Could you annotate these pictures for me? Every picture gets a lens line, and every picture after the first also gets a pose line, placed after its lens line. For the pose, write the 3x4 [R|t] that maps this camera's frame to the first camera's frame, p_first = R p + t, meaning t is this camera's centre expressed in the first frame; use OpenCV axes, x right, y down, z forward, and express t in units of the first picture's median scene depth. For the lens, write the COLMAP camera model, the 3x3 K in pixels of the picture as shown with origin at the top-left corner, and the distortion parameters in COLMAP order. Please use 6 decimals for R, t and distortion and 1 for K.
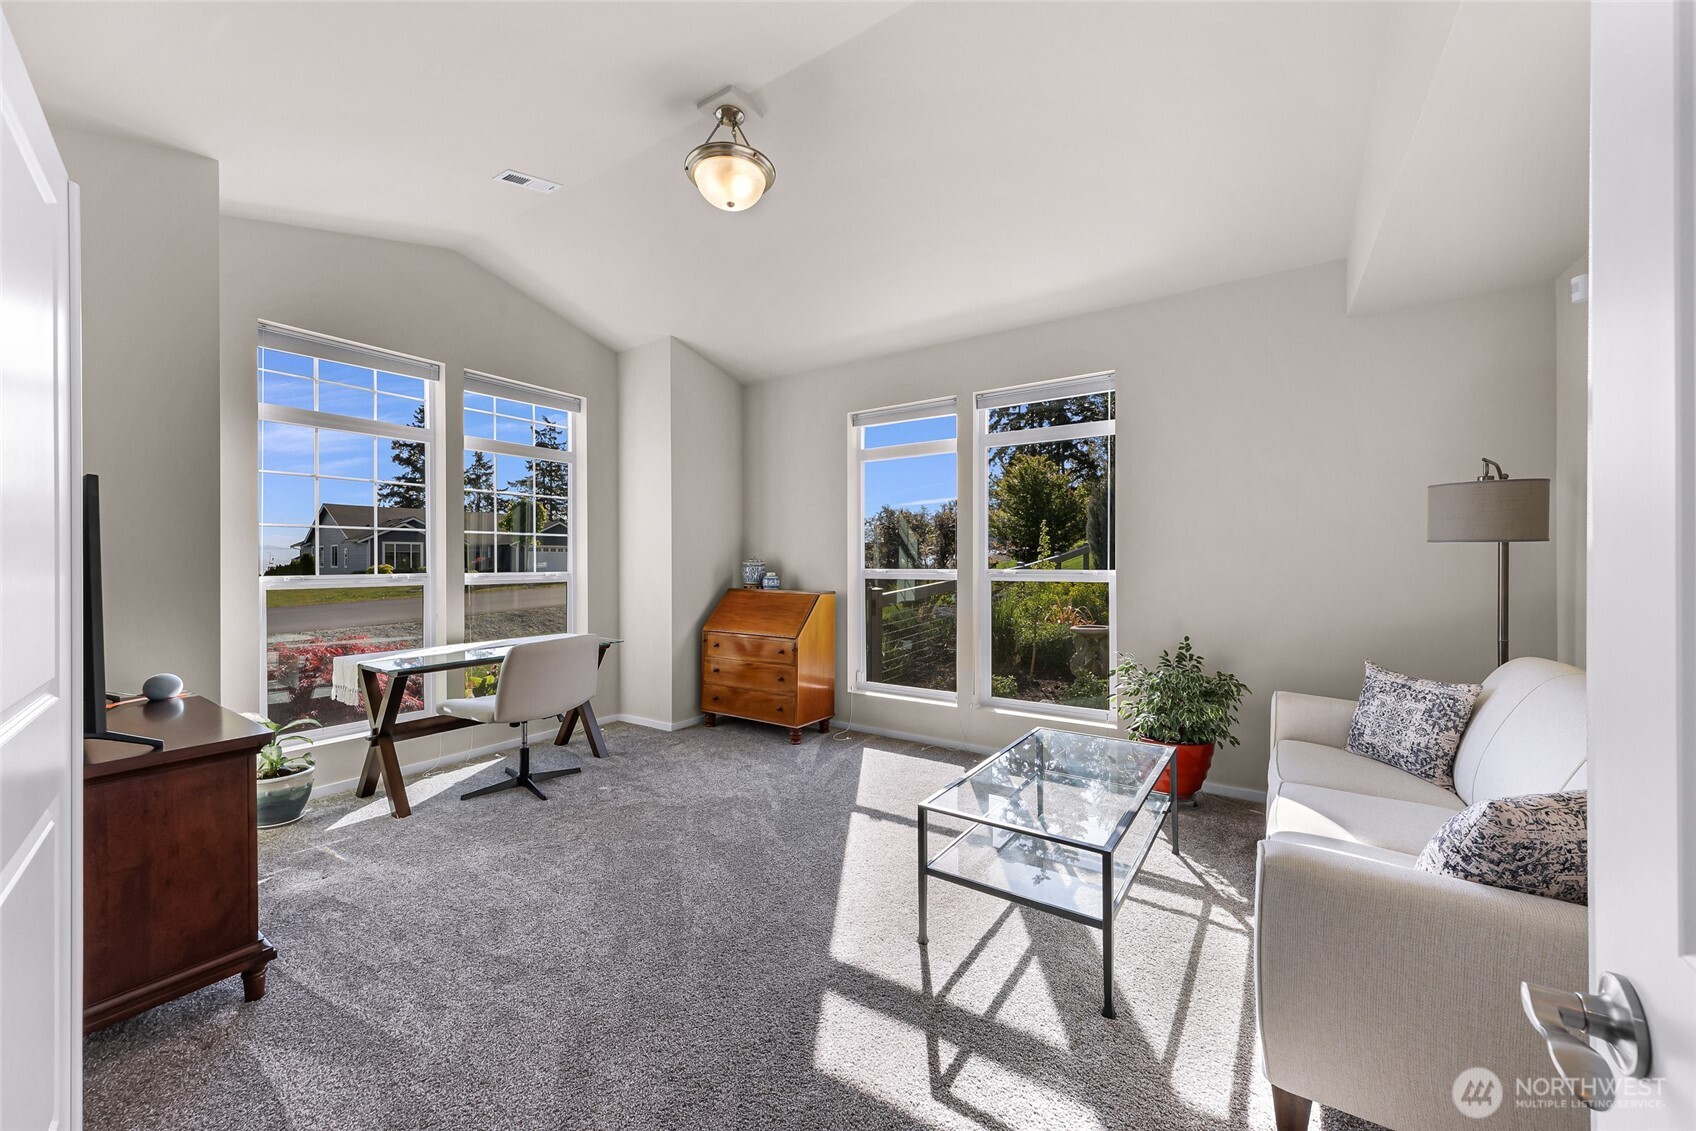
lens RADIAL K [[629.0, 0, 842.0], [0, 629.0, 562.5], [0, 0, 1]] dist [-0.003981, -0.000180]
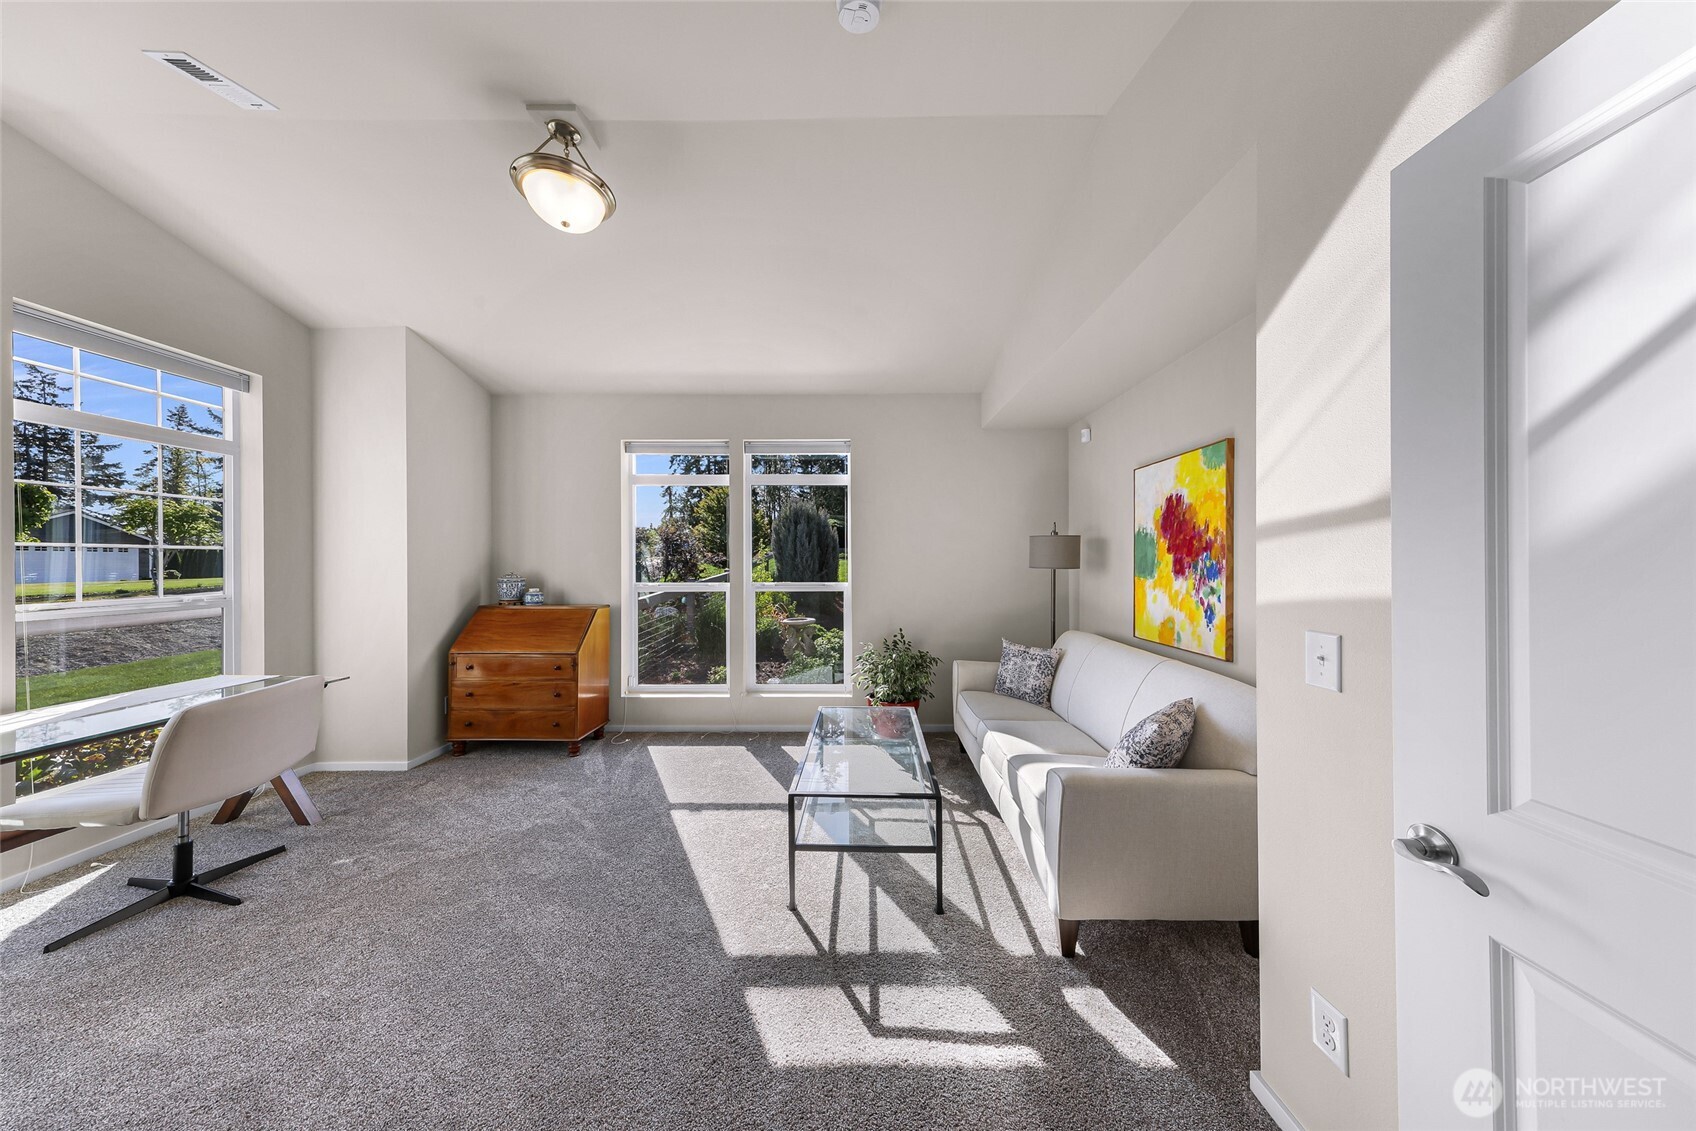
lens RADIAL K [[498.6, 0, 850.4], [0, 498.6, 562.9], [0, 0, 1]] dist [0.001342, 0.000166]
pose [[0.836488, 0.000279, 0.547984, -0.207671], [0.000846, 0.999998, -0.001799, -0.036839], [-0.547984, 0.001969, 0.836487, 0.096678]]
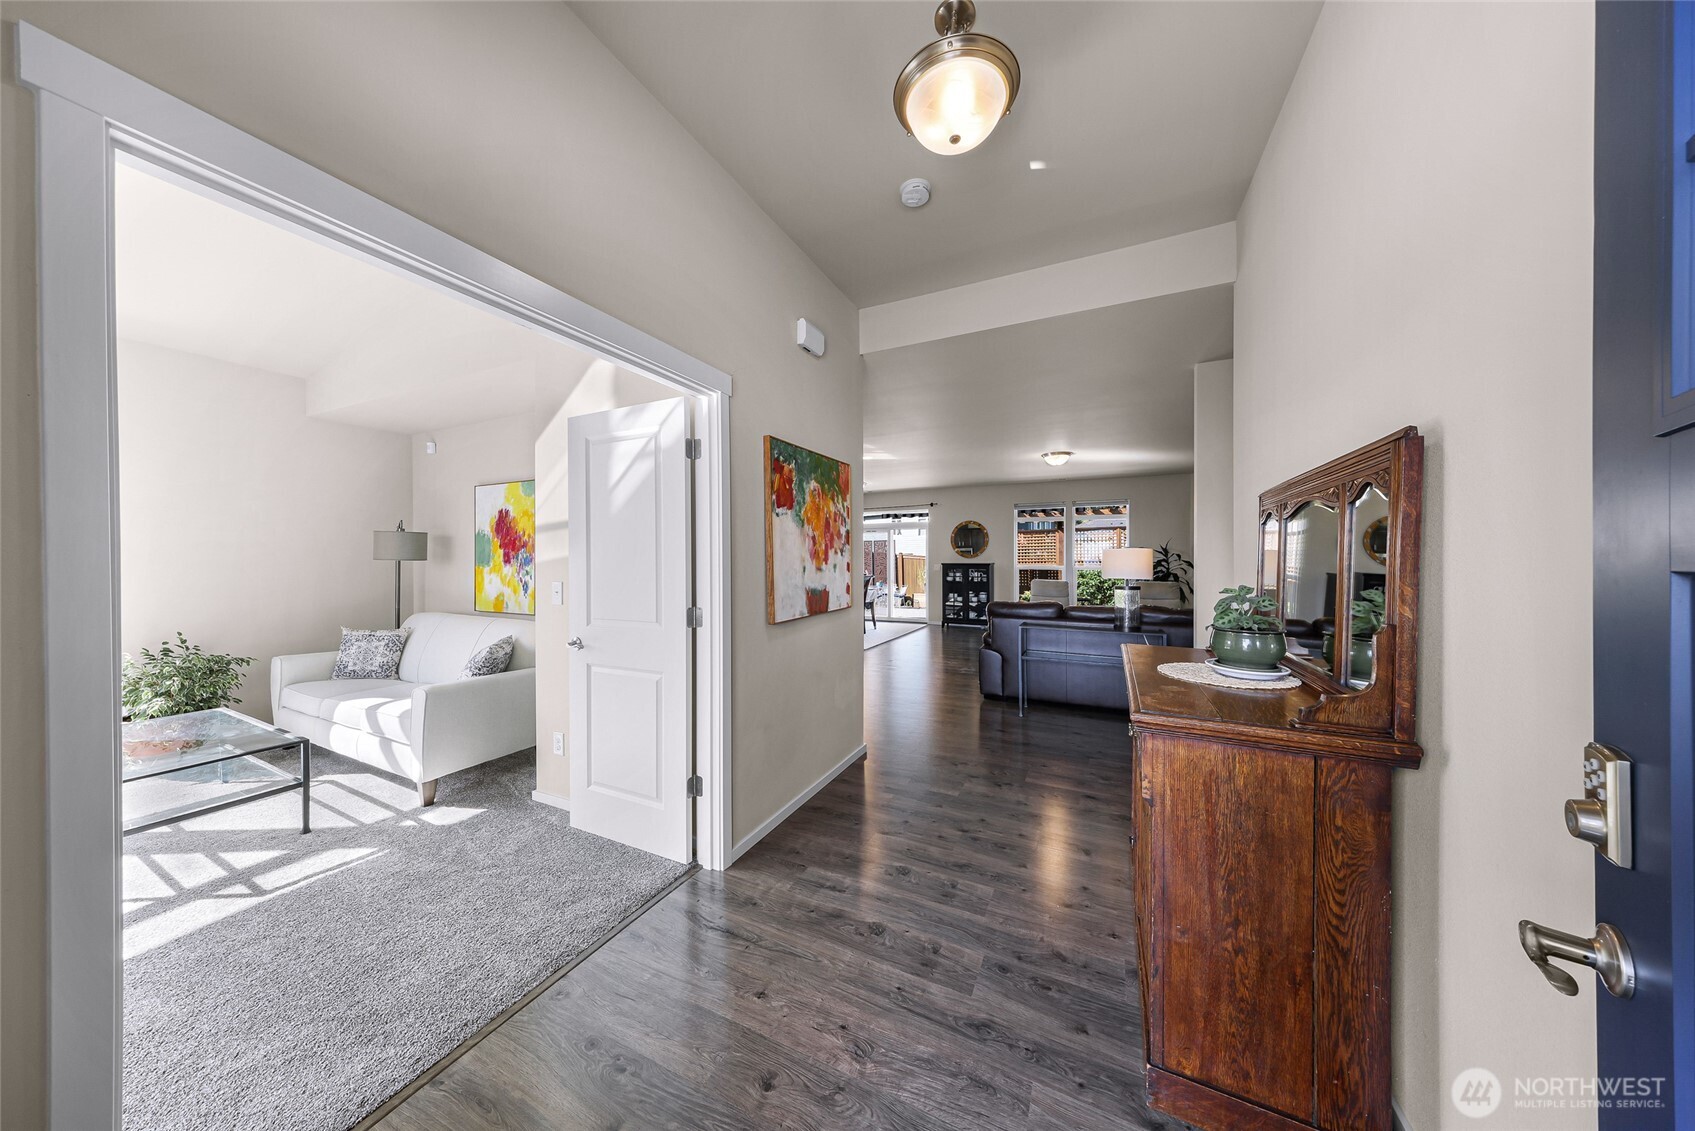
lens RADIAL K [[520.4, 0, 847.5], [0, 520.4, 565.5], [0, 0, 1]] dist [-0.000462, 0.000024]
pose [[-0.144361, -0.004437, 0.989515, -0.720208], [0.001778, 0.999987, 0.004744, -0.016512], [-0.989523, 0.002444, -0.144352, -0.171518]]
